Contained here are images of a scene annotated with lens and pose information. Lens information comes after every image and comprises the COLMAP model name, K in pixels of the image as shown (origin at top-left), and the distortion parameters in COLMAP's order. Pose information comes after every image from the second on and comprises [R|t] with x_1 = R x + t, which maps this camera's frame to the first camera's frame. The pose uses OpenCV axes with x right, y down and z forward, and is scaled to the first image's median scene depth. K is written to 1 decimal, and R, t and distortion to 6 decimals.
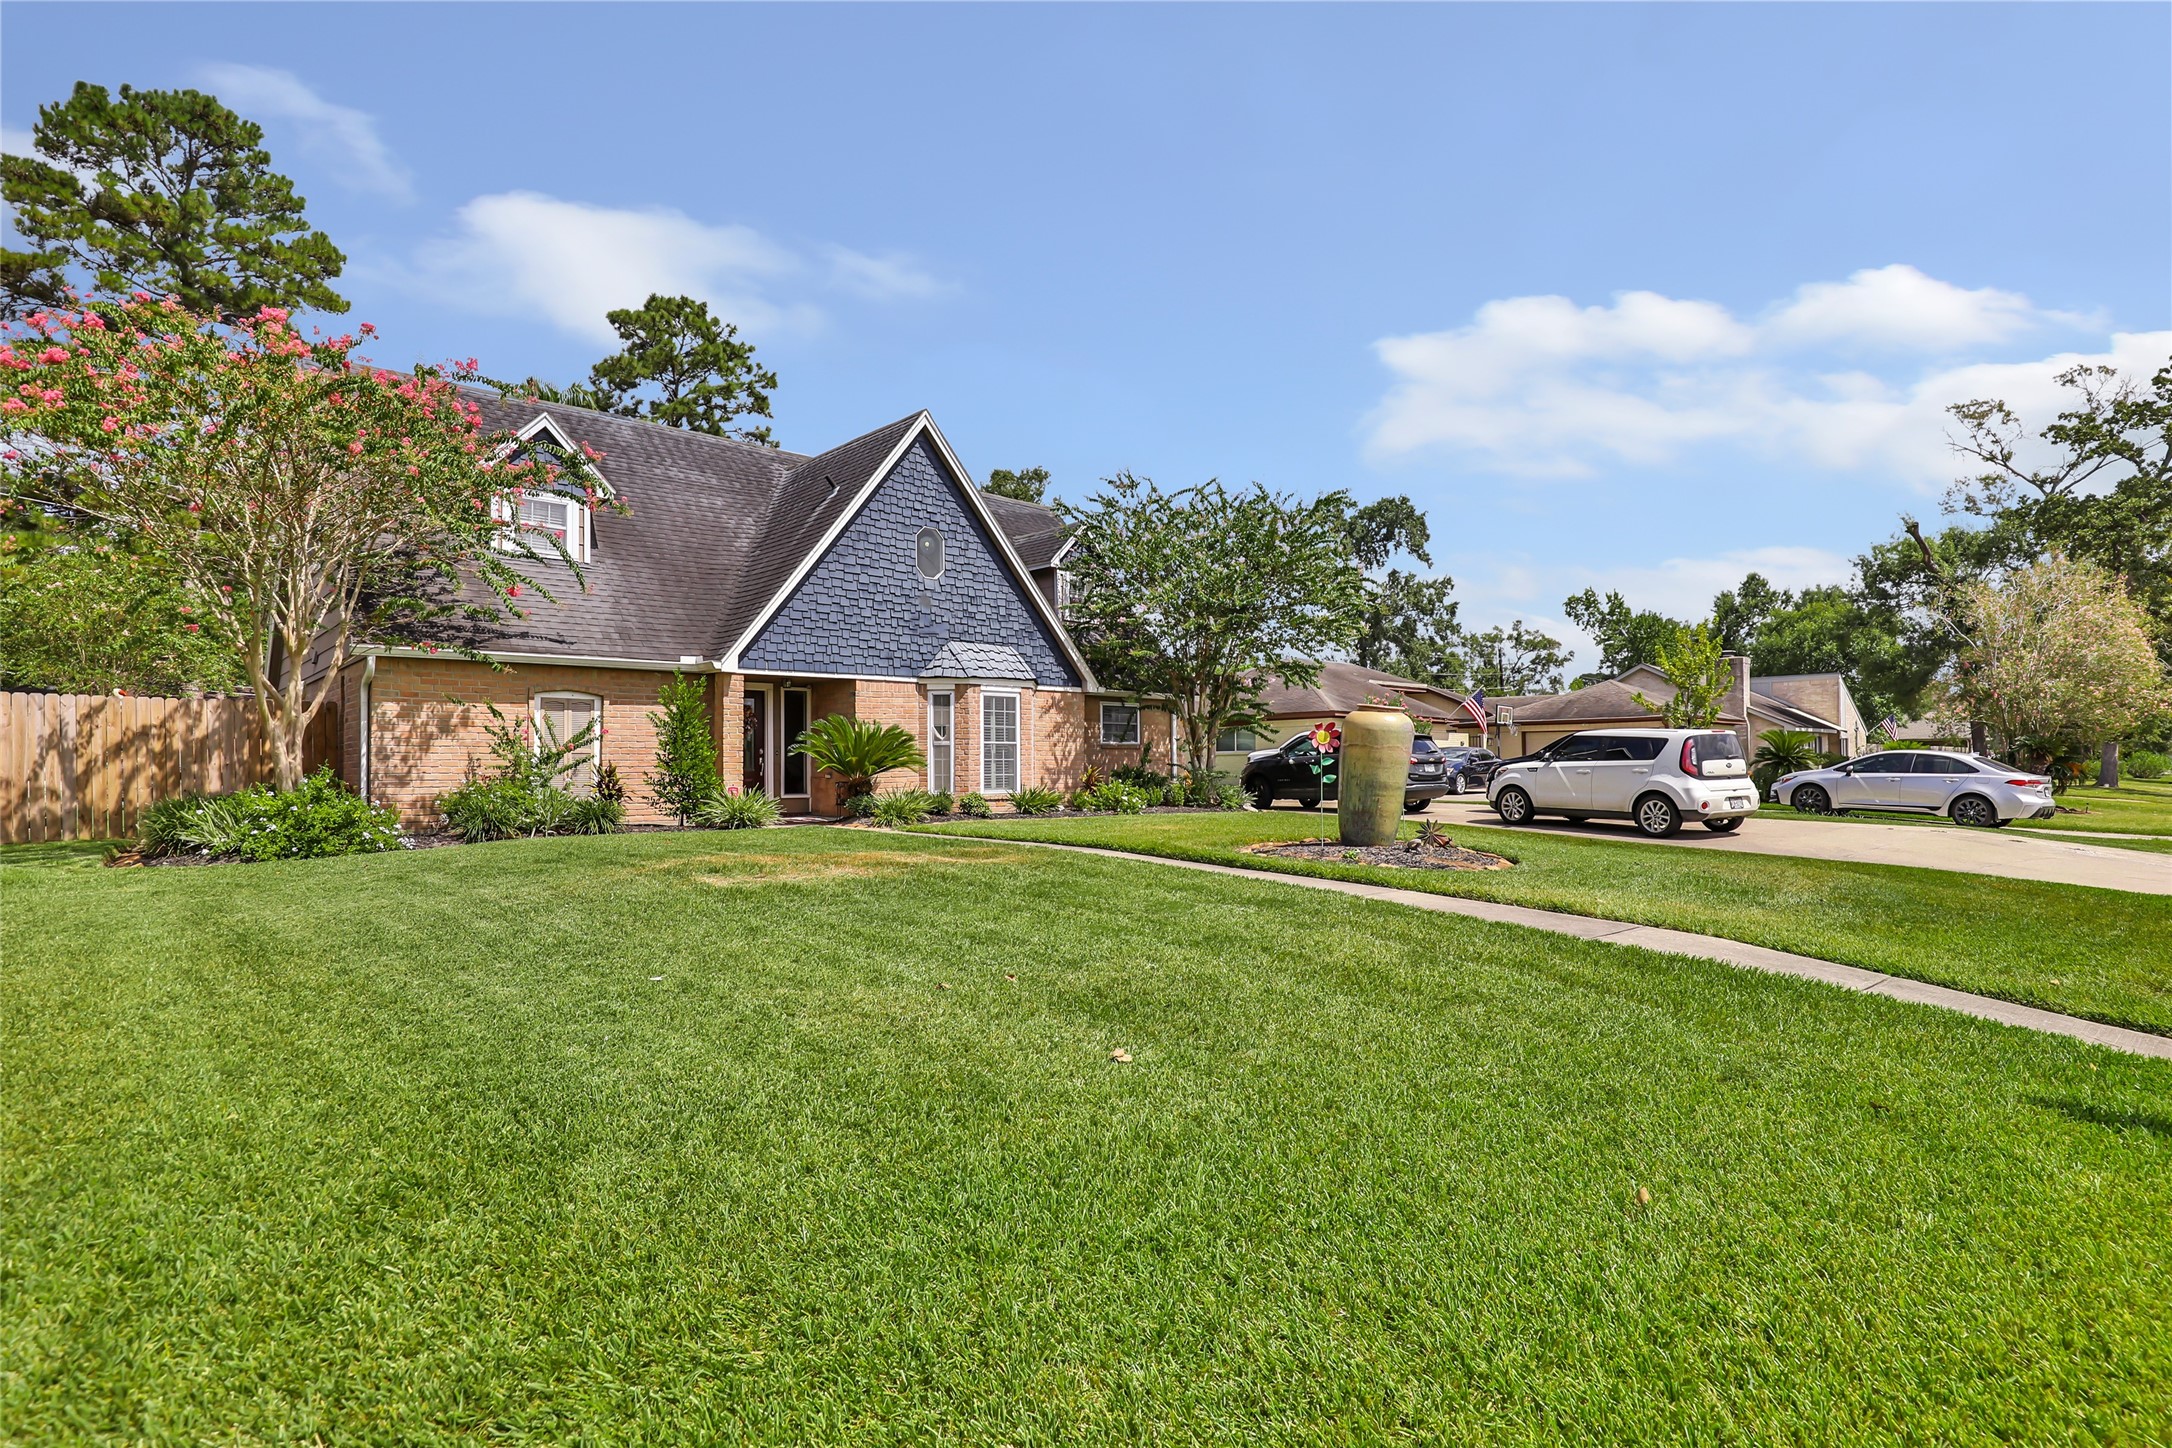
lens RADIAL K [[1050.5, 0, 1088.1], [0, 1050.5, 760.7], [0, 0, 1]] dist [-0.000522, -0.008621]
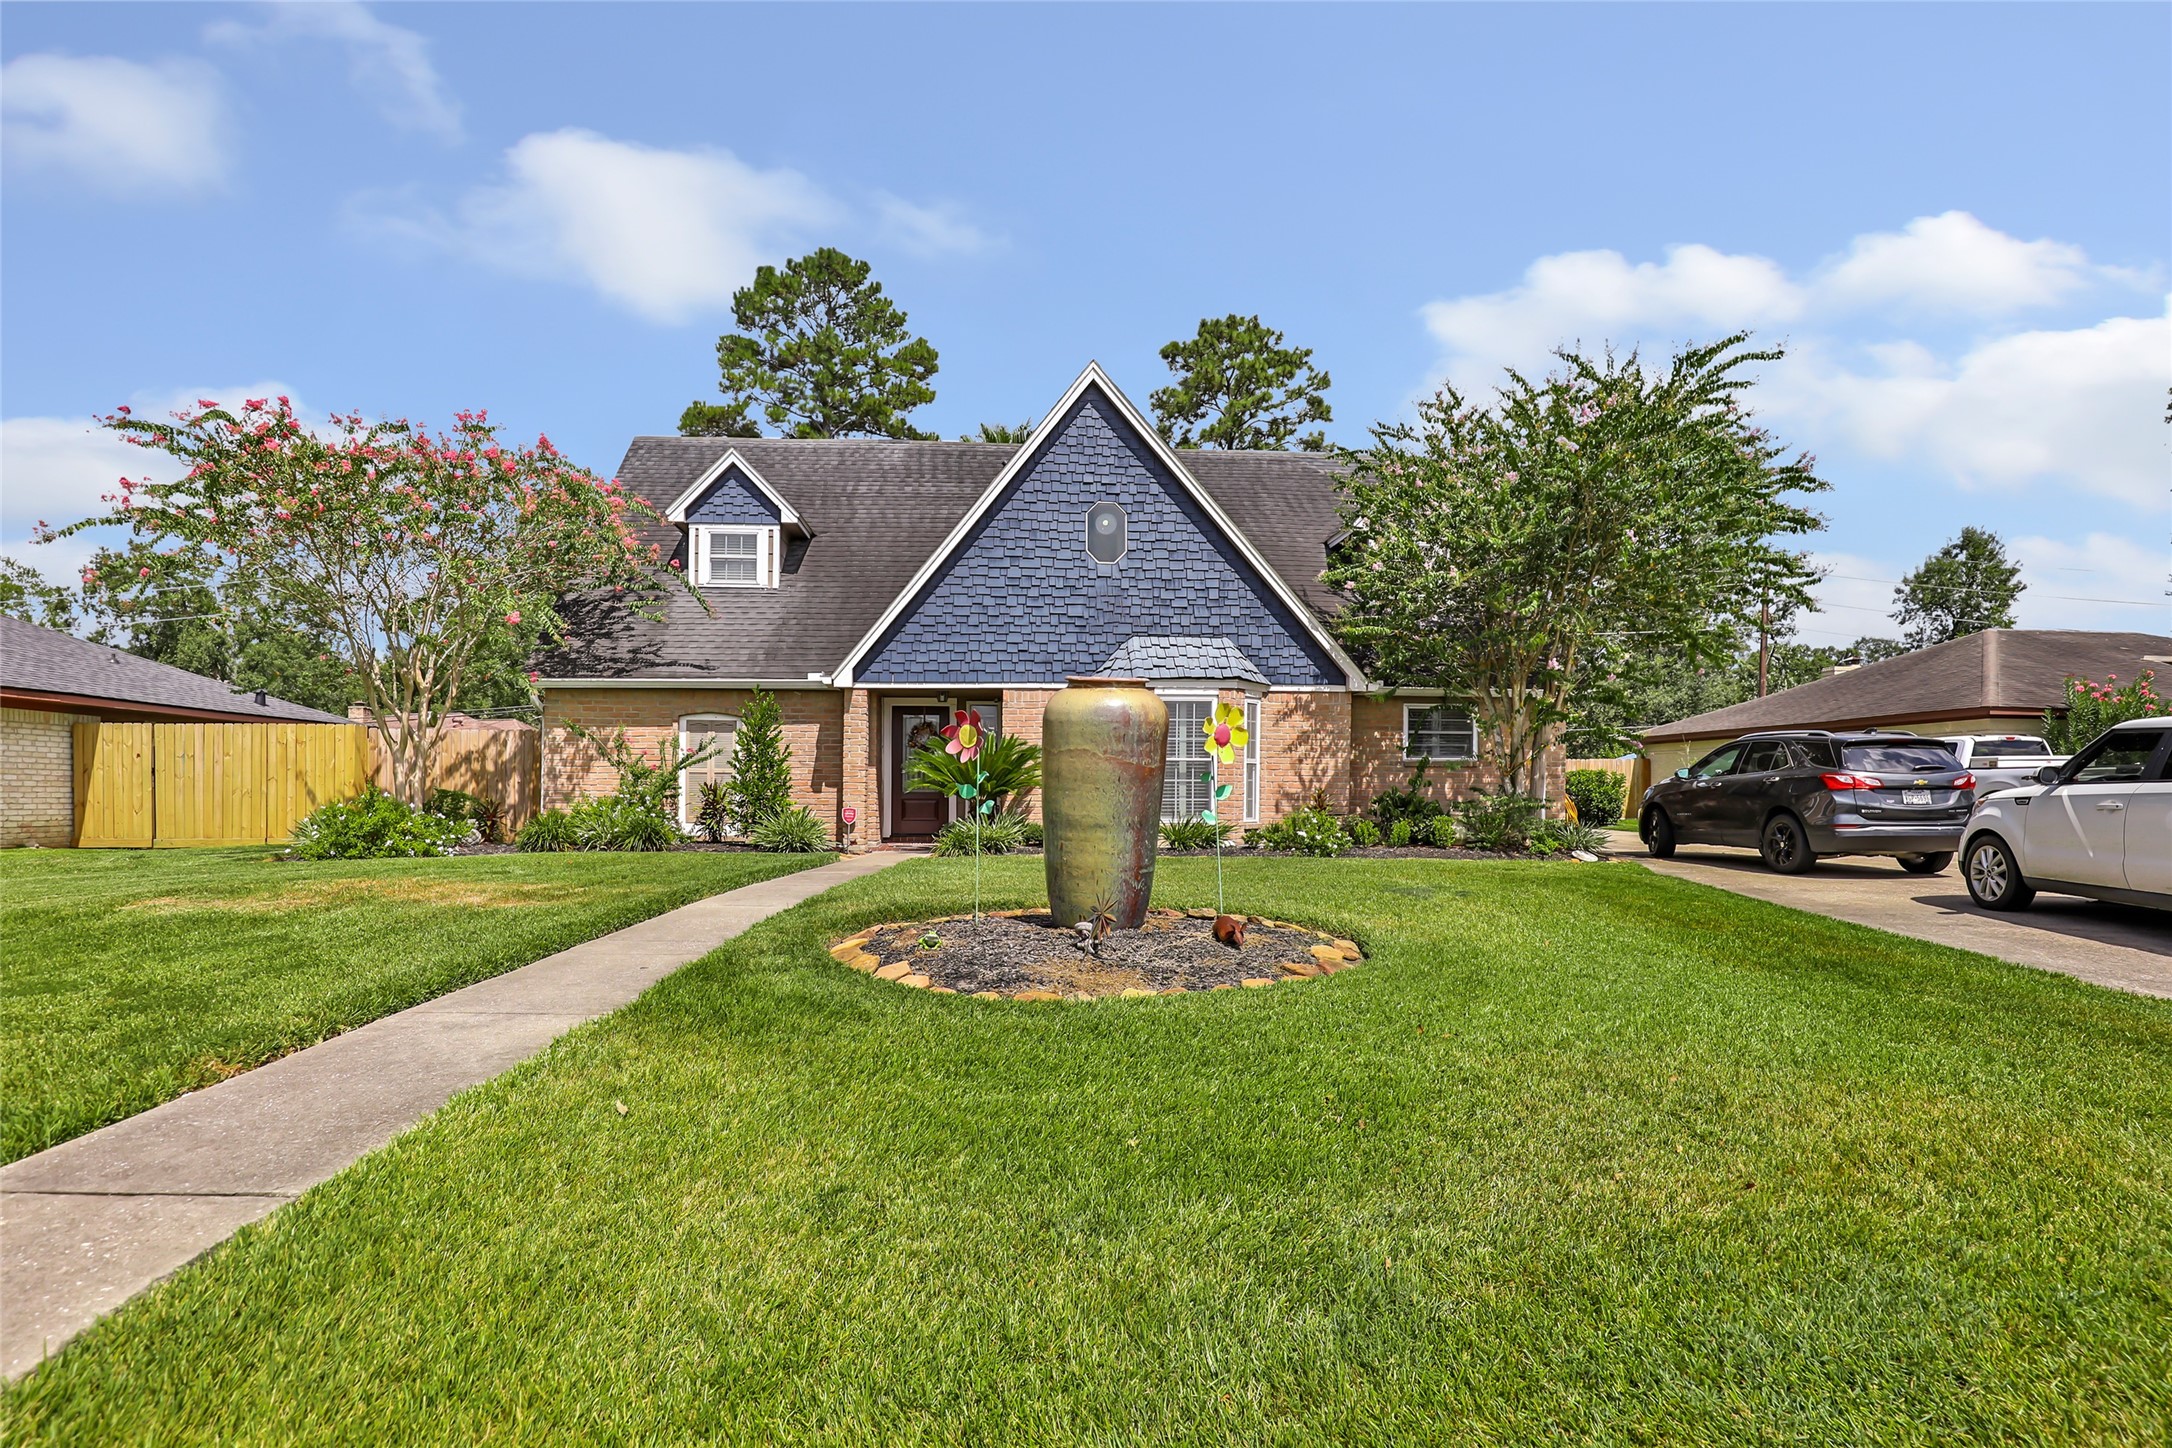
lens RADIAL K [[1068.5, 0, 1085.3], [0, 1068.5, 801.0], [0, 0, 1]] dist [-0.003562, -0.000096]
pose [[0.791041, 0.012662, -0.611633, 0.371665], [-0.003068, 0.999855, 0.016732, 0.001356], [0.611756, -0.011359, 0.790965, 0.327114]]
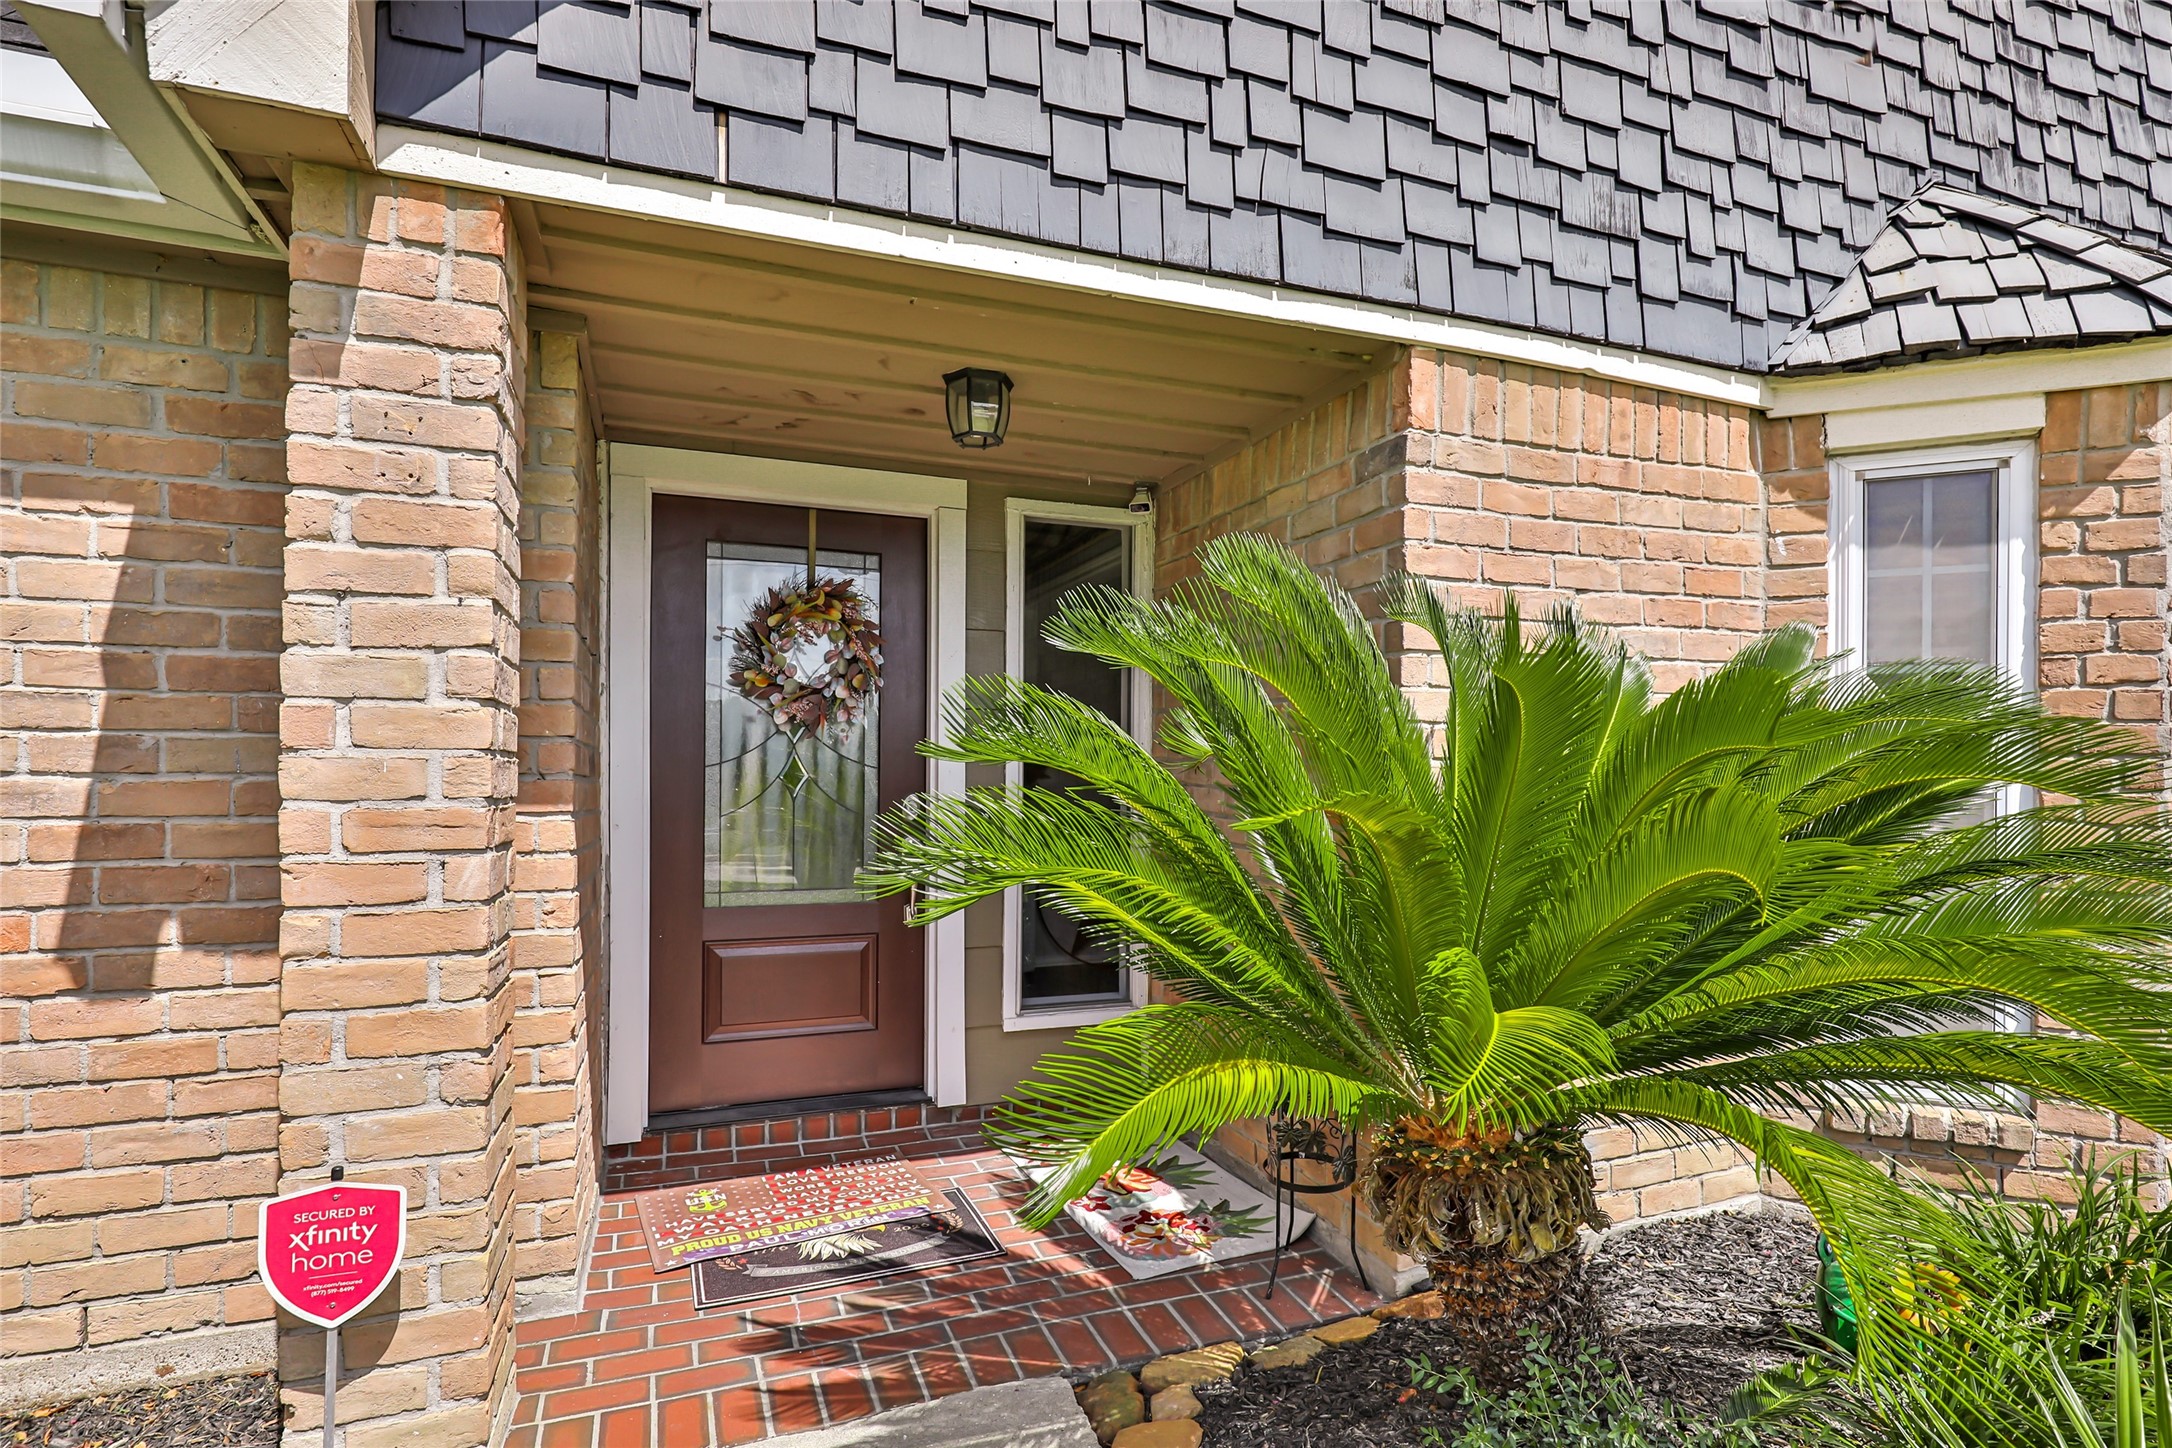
lens RADIAL K [[1050.5, 0, 1088.1], [0, 1050.5, 760.7], [0, 0, 1]] dist [-0.000522, -0.008621]
pose [[0.921817, 0.016461, -0.387277, -0.199870], [-0.014495, 0.999863, 0.007999, -0.019936], [0.387355, -0.001760, 0.921929, 0.828193]]
